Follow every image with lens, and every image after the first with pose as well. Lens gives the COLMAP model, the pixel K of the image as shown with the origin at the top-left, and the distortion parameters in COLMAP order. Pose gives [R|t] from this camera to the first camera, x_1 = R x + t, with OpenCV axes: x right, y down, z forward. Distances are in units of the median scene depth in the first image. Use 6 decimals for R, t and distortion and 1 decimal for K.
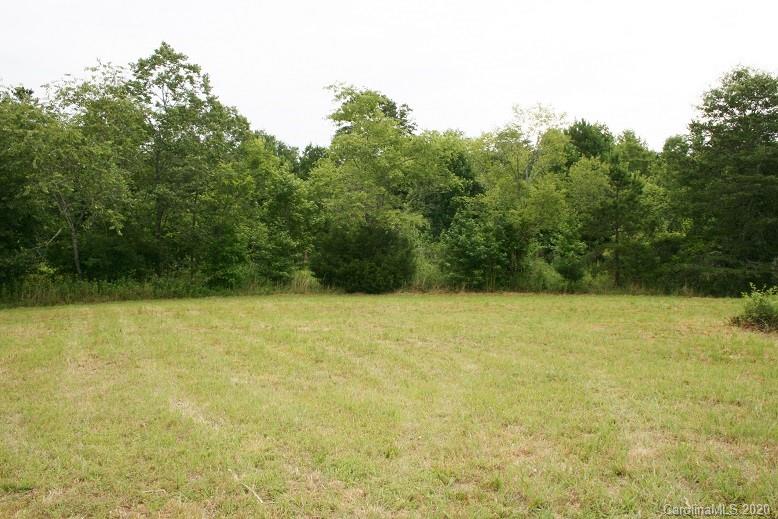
lens RADIAL K [[658.3, 0, 389.0], [0, 658.3, 259.5], [0, 0, 1]] dist [-0.134076, 0.011227]
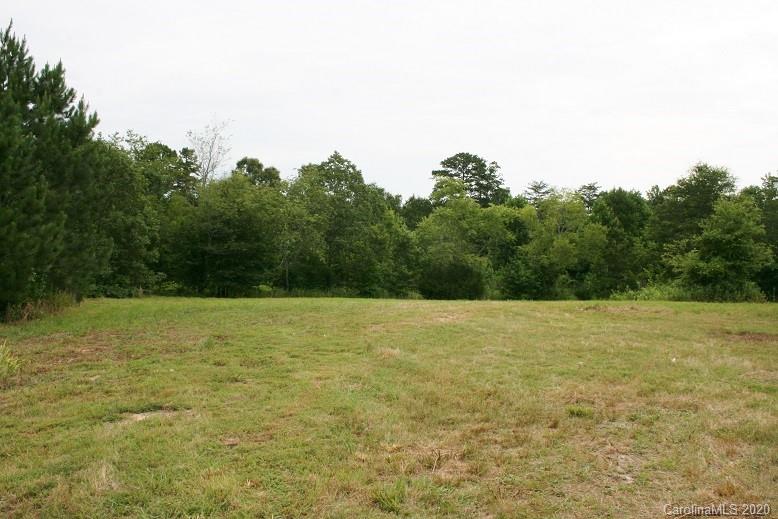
lens RADIAL K [[740.2, 0, 389.0], [0, 740.2, 259.5], [0, 0, 1]] dist [-0.108564, 0.000563]
pose [[0.990463, 0.023470, -0.135765, 0.055283], [-0.031579, 0.997823, -0.057889, 0.050454], [0.134111, 0.061625, 0.989048, -0.836752]]
